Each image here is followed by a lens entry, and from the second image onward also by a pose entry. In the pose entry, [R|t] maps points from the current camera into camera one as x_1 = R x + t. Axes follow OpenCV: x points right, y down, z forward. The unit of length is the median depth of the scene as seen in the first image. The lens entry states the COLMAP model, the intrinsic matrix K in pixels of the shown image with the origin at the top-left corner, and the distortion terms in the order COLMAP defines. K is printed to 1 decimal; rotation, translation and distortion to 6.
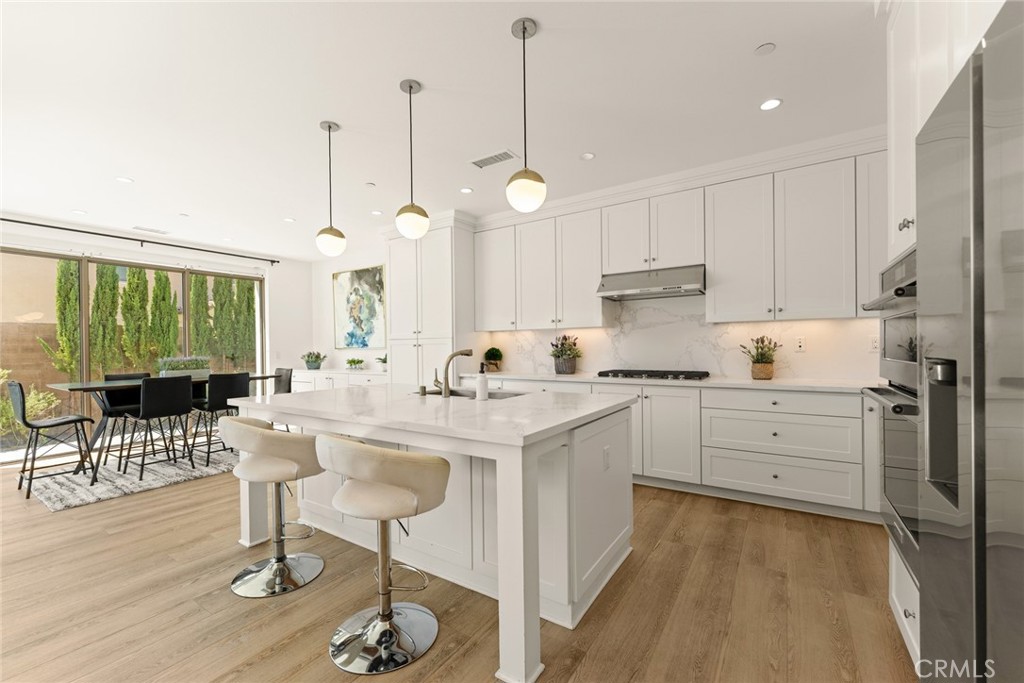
lens RADIAL K [[419.1, 0, 508.9], [0, 419.1, 347.5], [0, 0, 1]] dist [0.000485, -0.000062]
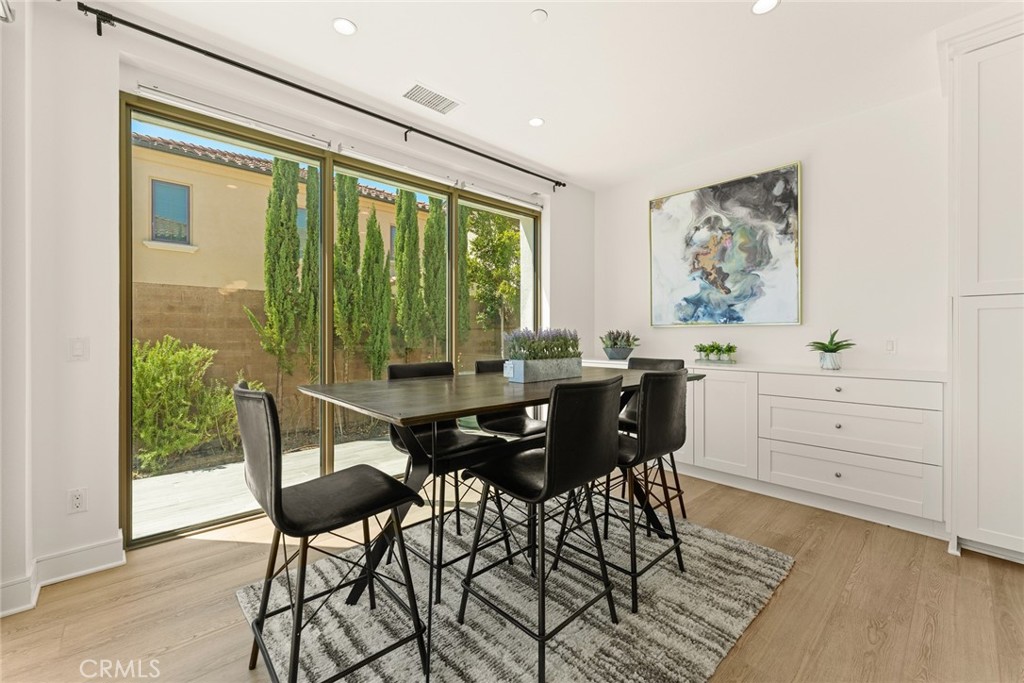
lens RADIAL K [[415.3, 0, 511.2], [0, 415.3, 336.4], [0, 0, 1]] dist [-0.000257, -0.000184]
pose [[0.971121, 0.013993, -0.238176, -0.493122], [-0.014295, 0.999898, 0.000462, 0.021300], [0.238158, 0.002956, 0.971222, 0.399167]]
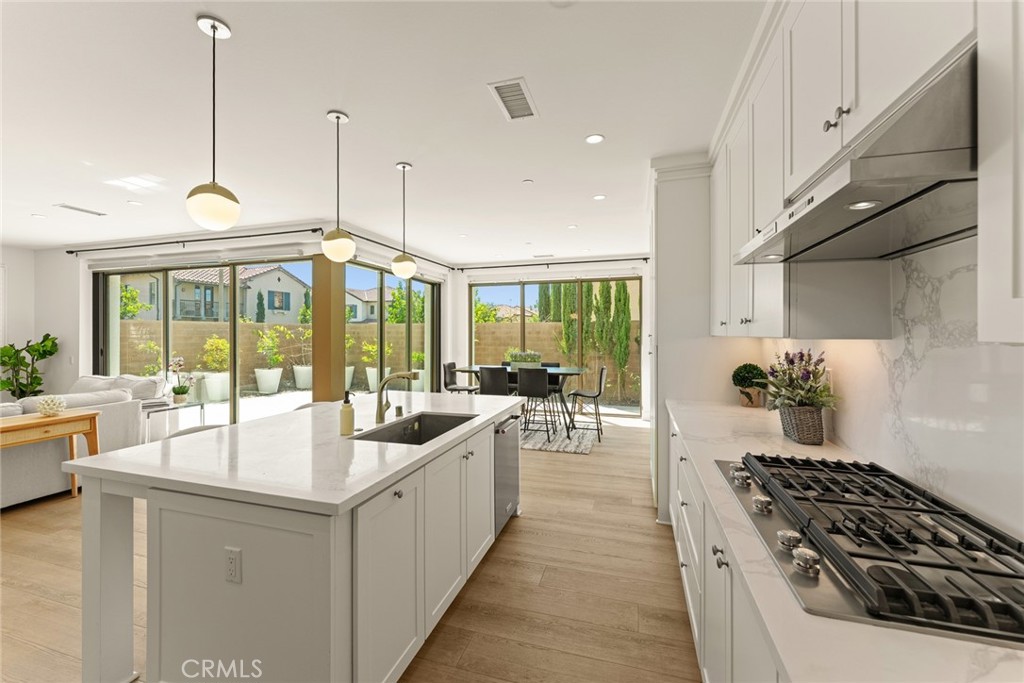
lens RADIAL K [[415.3, 0, 511.2], [0, 415.3, 336.4], [0, 0, 1]] dist [-0.000257, -0.000184]
pose [[0.295148, 0.019103, -0.955261, 0.312200], [-0.005656, 0.999818, 0.018247, -0.034767], [0.955435, 0.000018, 0.295202, 0.403733]]
